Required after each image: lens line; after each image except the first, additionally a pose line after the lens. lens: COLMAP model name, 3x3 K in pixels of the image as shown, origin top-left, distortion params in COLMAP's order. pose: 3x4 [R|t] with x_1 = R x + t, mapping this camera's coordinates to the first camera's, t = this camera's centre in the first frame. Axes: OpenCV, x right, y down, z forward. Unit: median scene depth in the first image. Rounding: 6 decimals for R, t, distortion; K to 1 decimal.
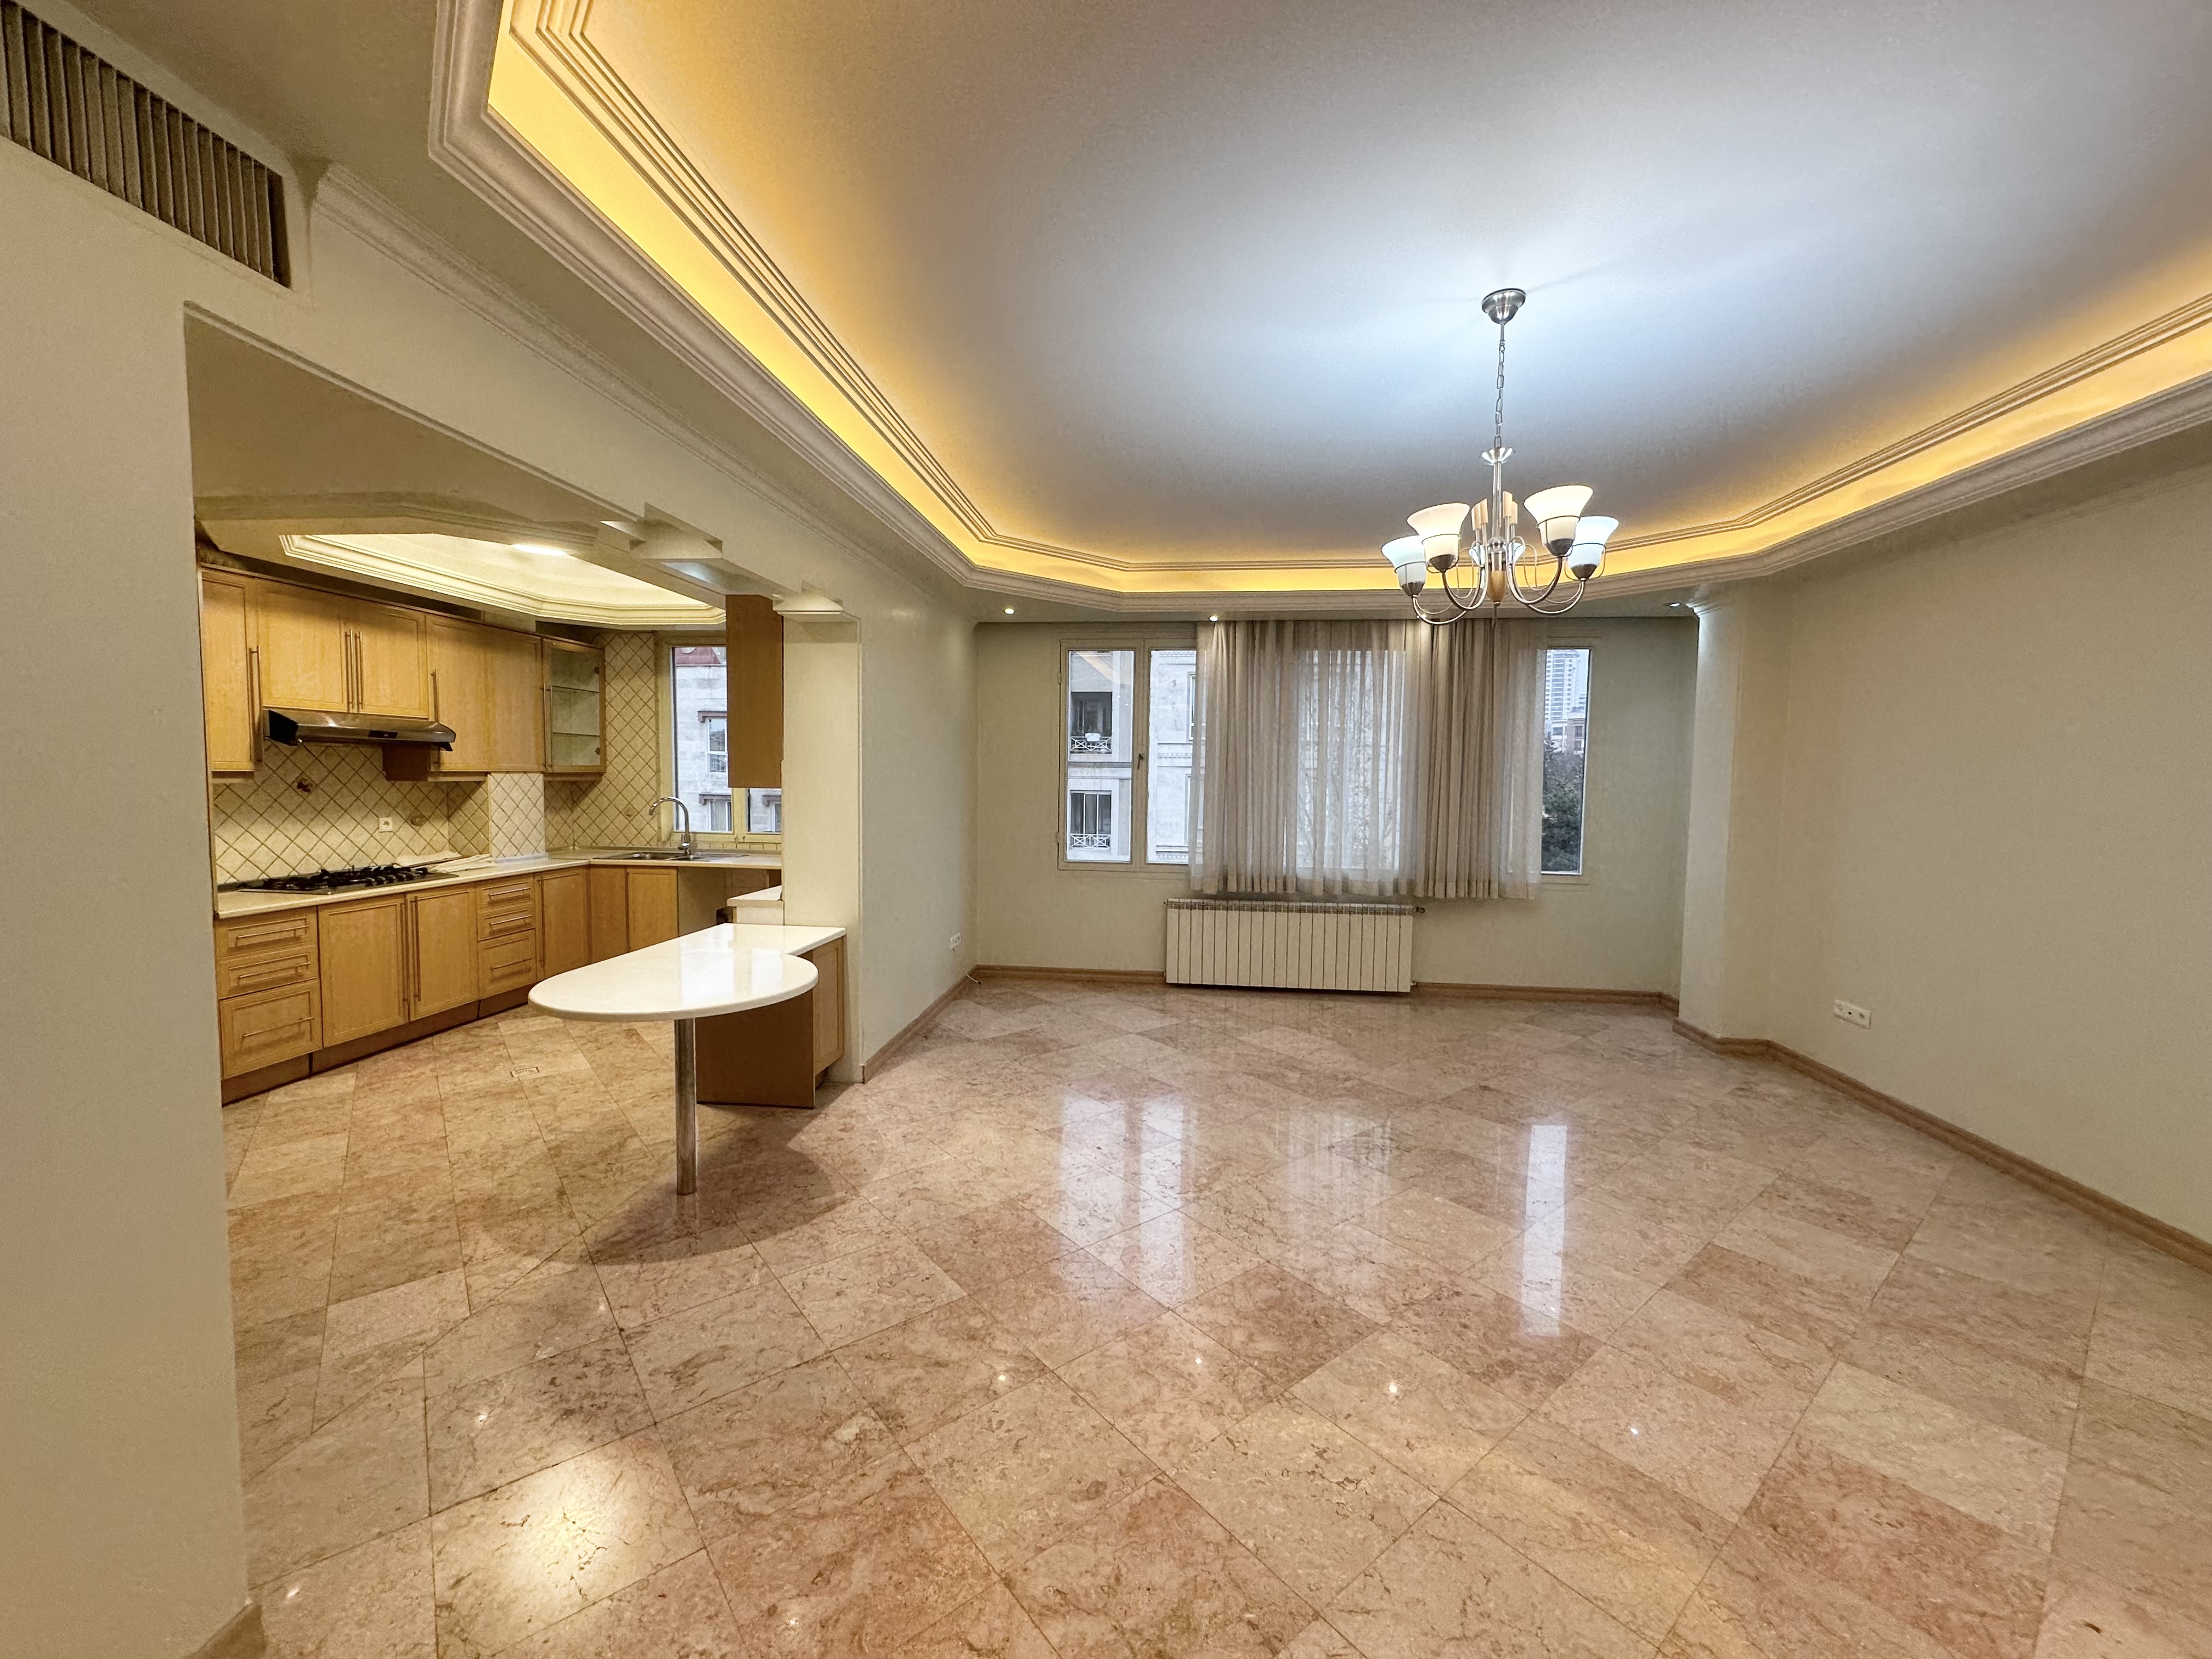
lens RADIAL K [[881.3, 0, 1106.0], [0, 881.3, 829.5], [0, 0, 1]] dist [0.000043, -0.000036]
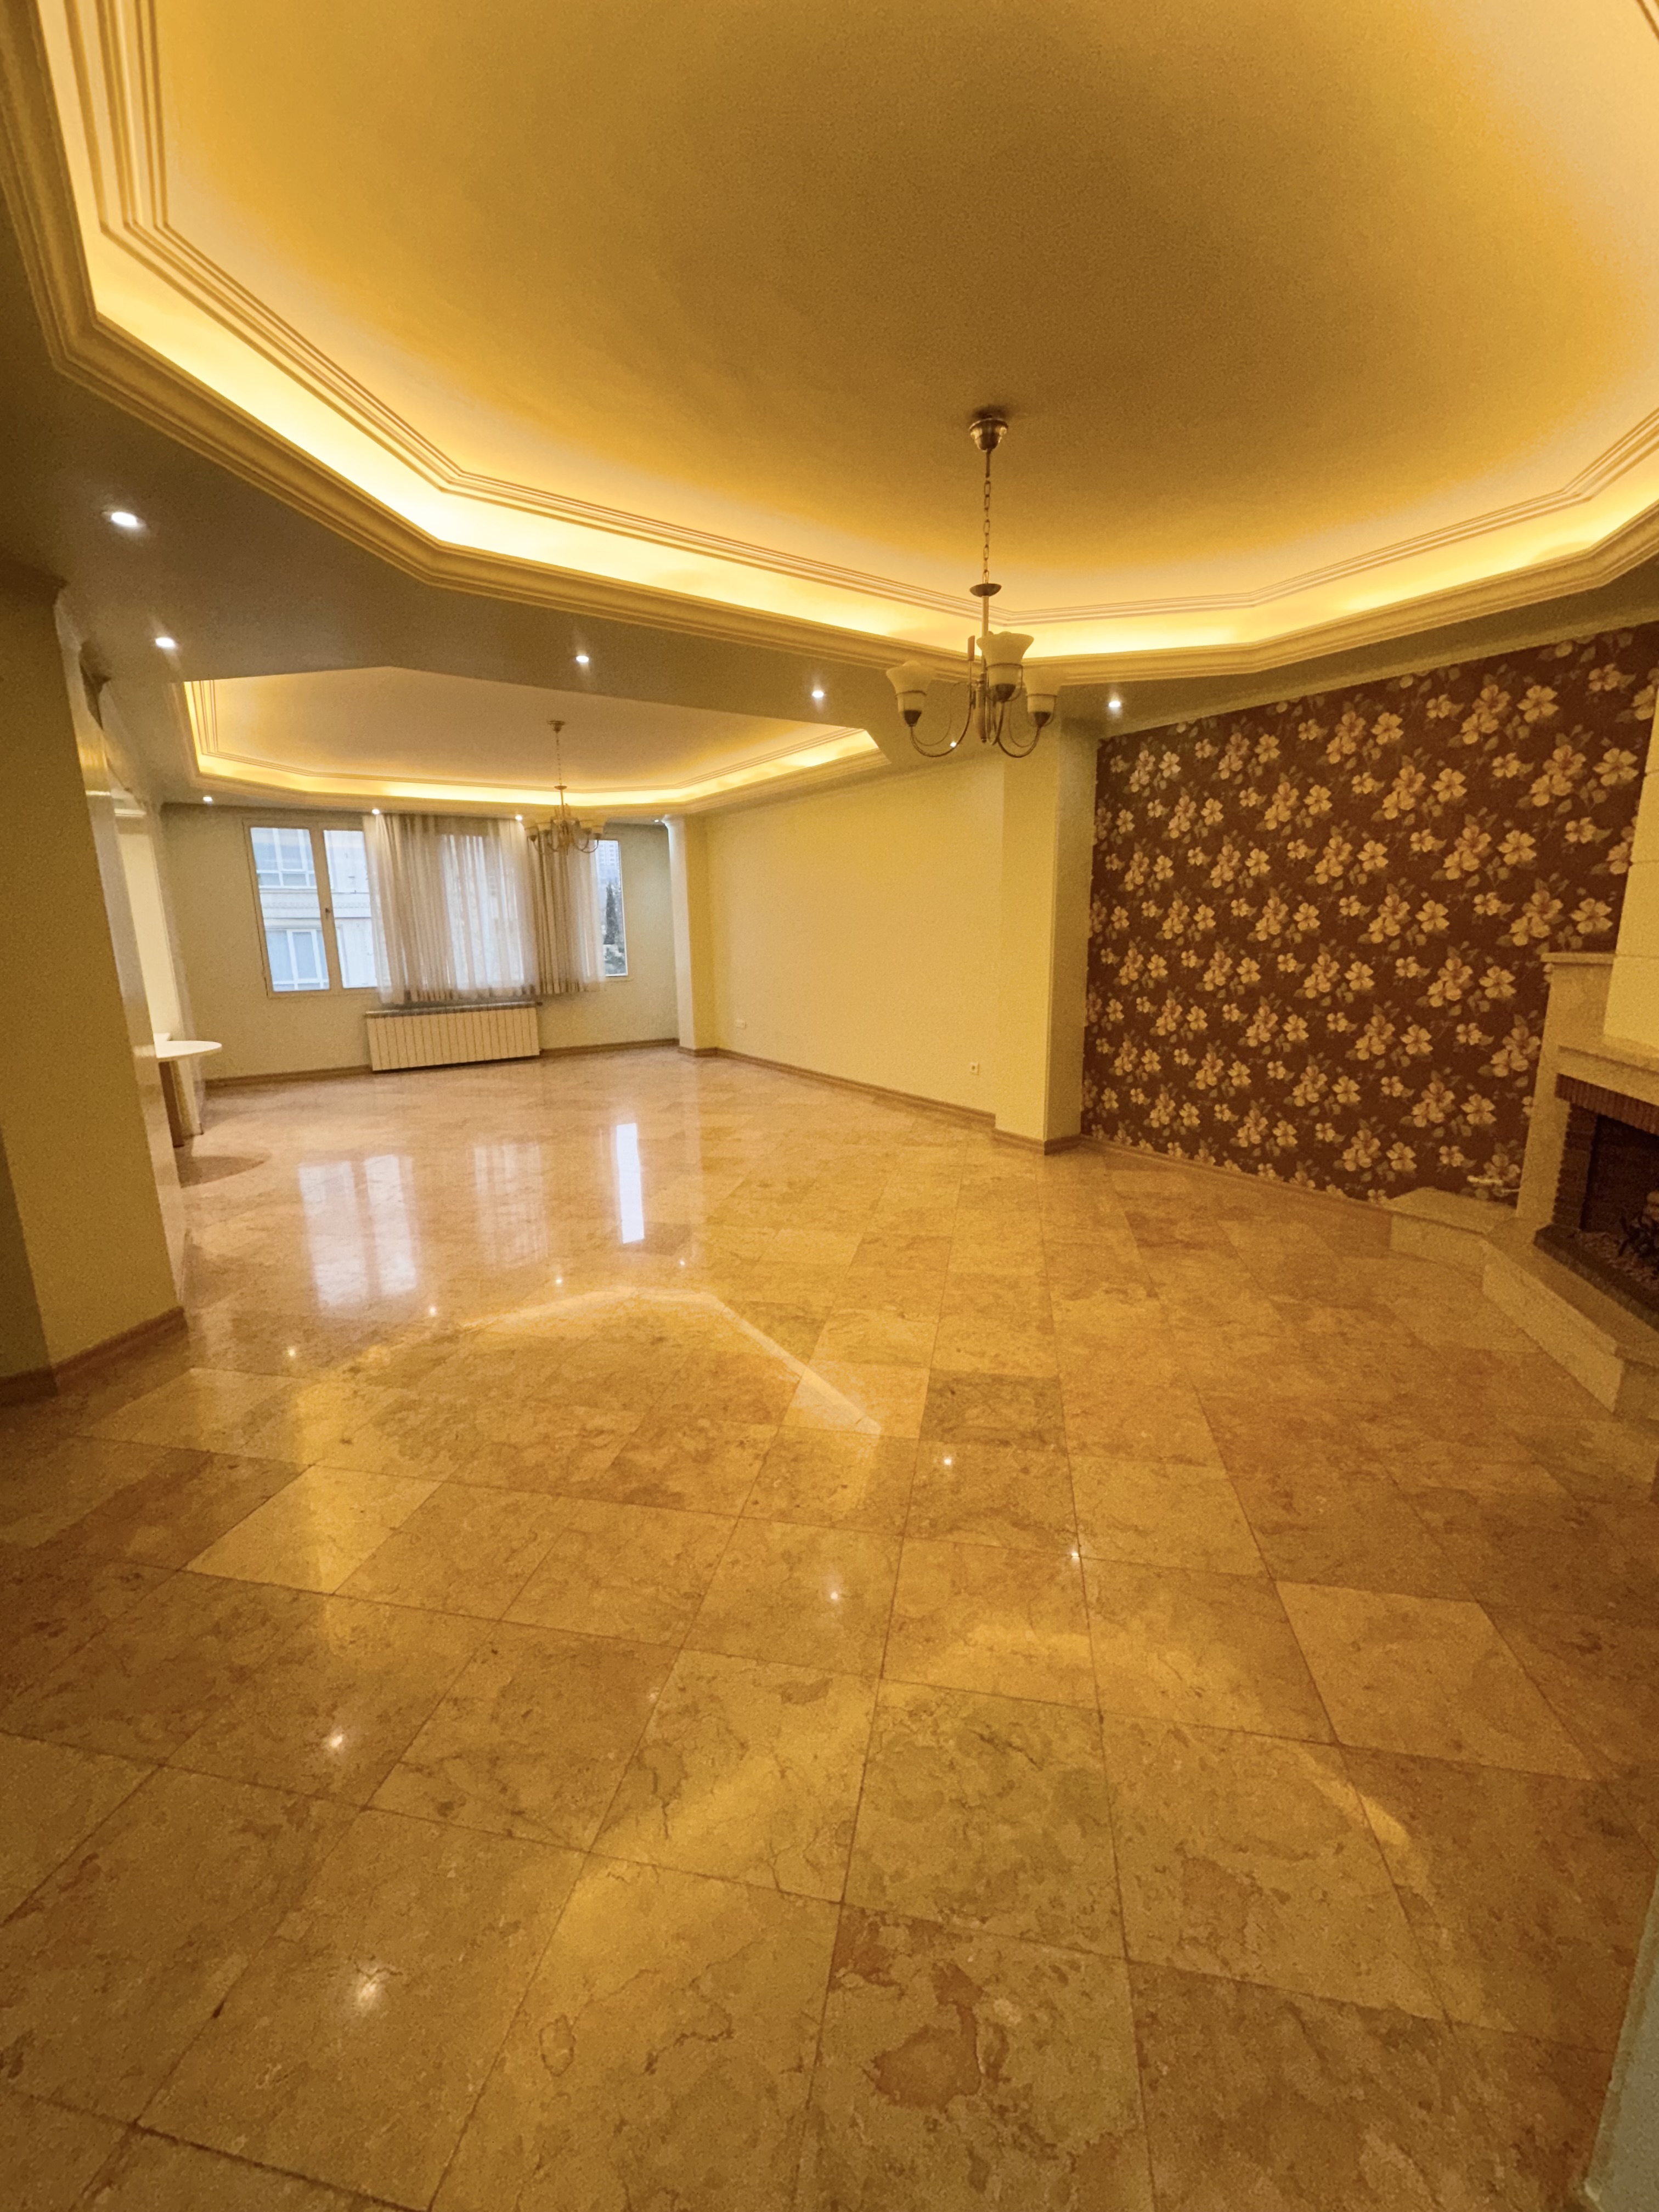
lens RADIAL K [[881.3, 0, 829.5], [0, 881.3, 1106.0], [0, 0, 1]] dist [0.000043, -0.000036]
pose [[0.766337, -0.157851, 0.622744, -0.276542], [0.065468, 0.983486, 0.168727, 0.037911], [-0.639094, -0.088533, 0.764016, -0.602648]]
